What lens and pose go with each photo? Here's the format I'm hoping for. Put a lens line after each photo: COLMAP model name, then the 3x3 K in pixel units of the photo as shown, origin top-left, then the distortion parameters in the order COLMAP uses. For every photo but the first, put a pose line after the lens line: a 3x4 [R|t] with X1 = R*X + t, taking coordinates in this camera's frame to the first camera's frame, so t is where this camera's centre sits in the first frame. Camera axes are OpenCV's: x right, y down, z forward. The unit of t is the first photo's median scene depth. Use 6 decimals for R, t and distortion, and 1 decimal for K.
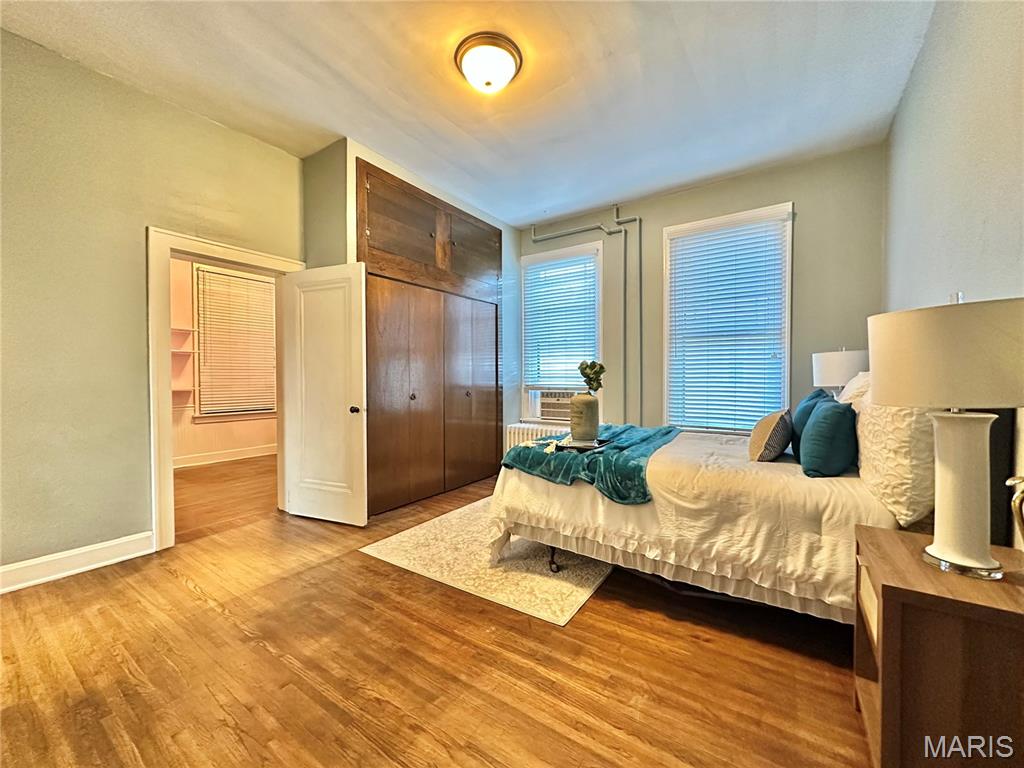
lens RADIAL K [[407.4, 0, 512.0], [0, 407.4, 384.0], [0, 0, 1]] dist [-0.001337, -0.000167]
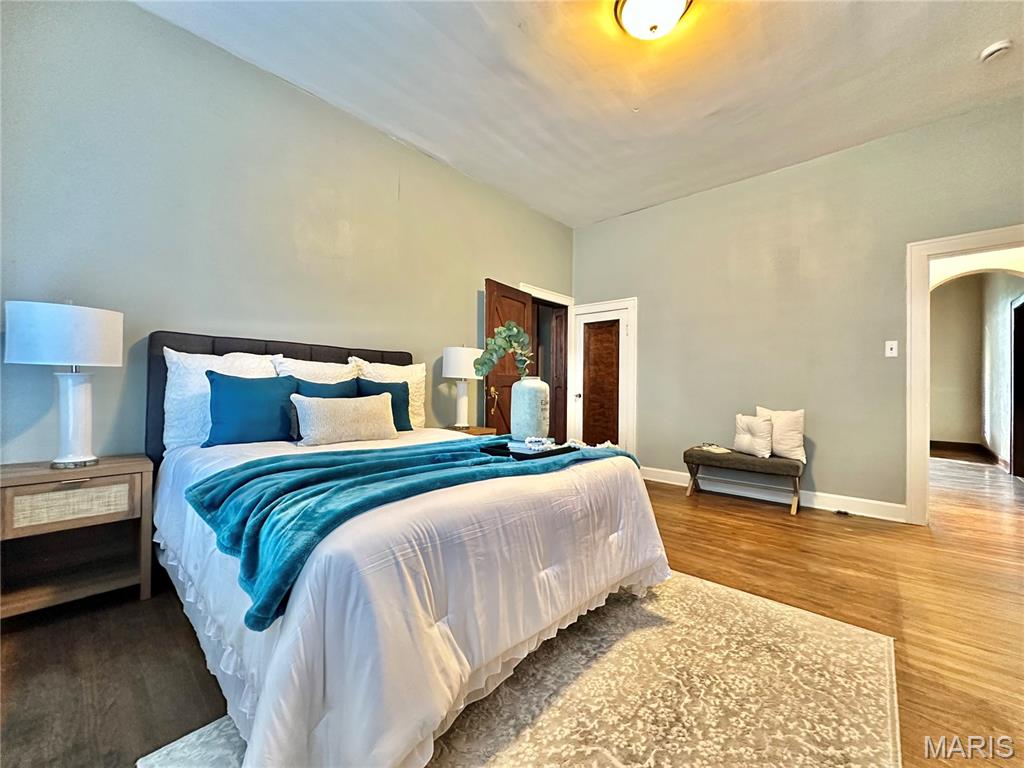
lens RADIAL K [[407.4, 0, 512.0], [0, 407.4, 384.0], [0, 0, 1]] dist [-0.001337, -0.000167]
pose [[-0.989929, -0.001657, 0.141552, 0.136897], [-0.000257, 0.999951, 0.009906, 0.027460], [-0.141562, 0.009770, -0.989881, 2.248535]]
